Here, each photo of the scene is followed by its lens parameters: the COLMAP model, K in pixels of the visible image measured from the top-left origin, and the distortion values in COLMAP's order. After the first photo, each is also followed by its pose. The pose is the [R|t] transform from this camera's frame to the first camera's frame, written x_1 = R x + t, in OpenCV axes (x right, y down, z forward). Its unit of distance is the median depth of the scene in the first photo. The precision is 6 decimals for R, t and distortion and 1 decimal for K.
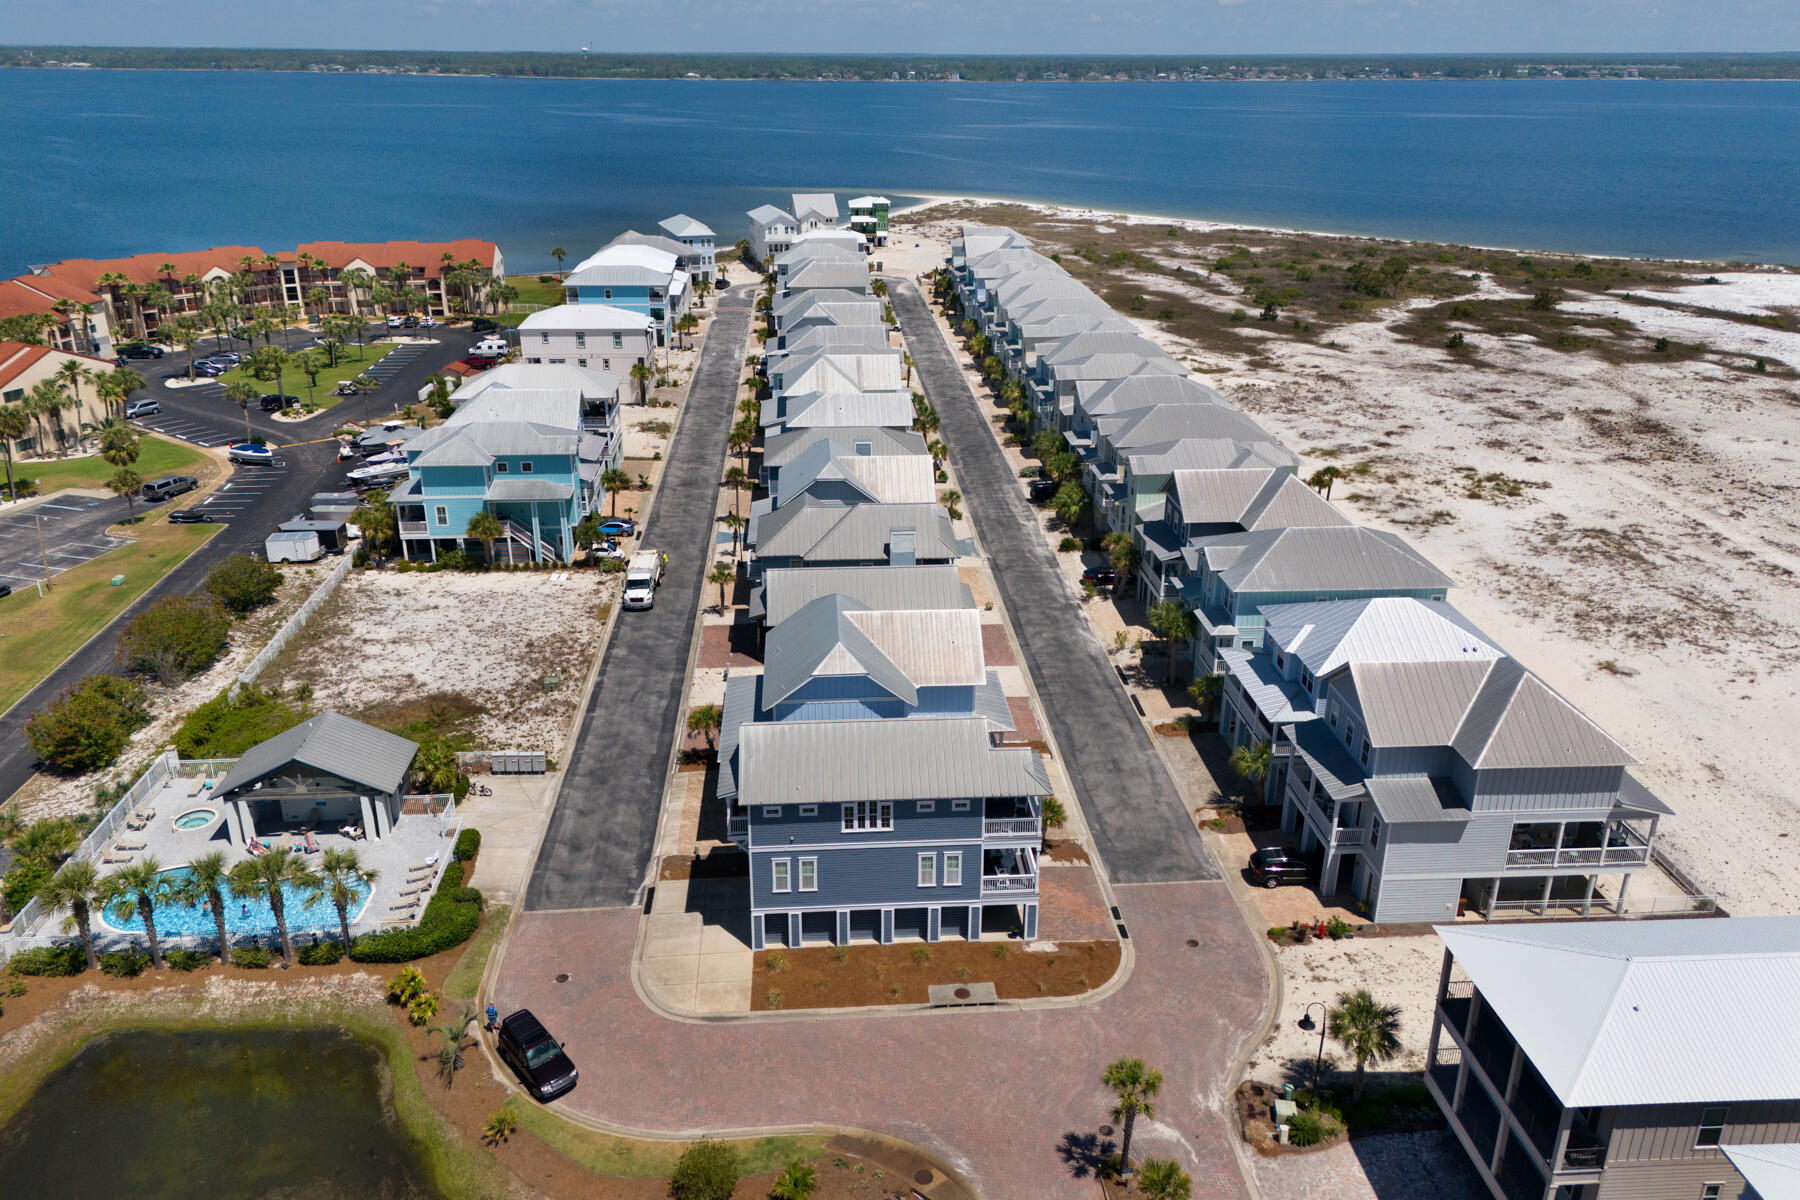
lens RADIAL K [[1294.8, 0, 903.0], [0, 1294.8, 519.6], [0, 0, 1]] dist [0.077483, -0.071161]
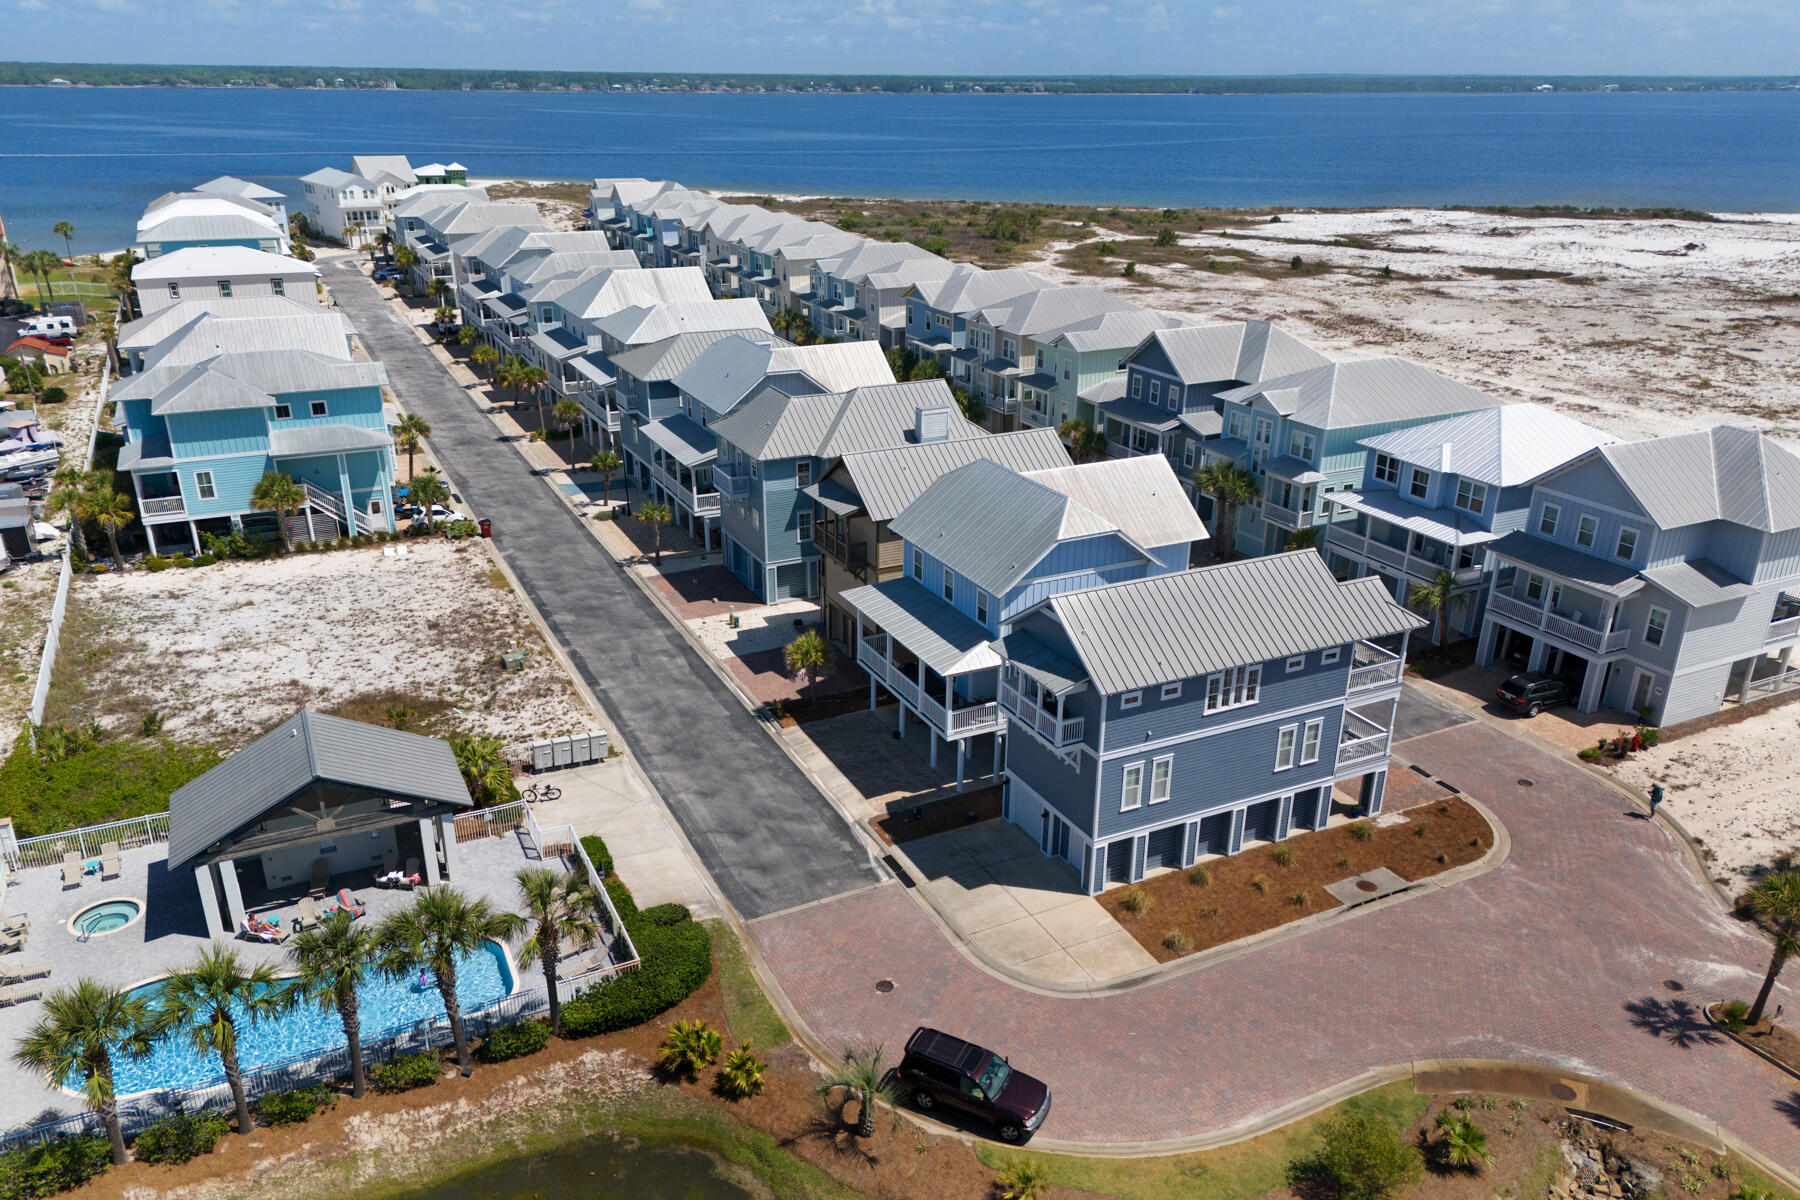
lens RADIAL K [[1309.9, 0, 900.0], [0, 1309.9, 600.0], [0, 0, 1]] dist [0.073145, -0.072991]
pose [[0.928570, -0.137727, 0.344659, -0.323518], [0.122646, 0.990300, 0.065297, 0.071647], [-0.350309, -0.018361, 0.936454, 0.242098]]
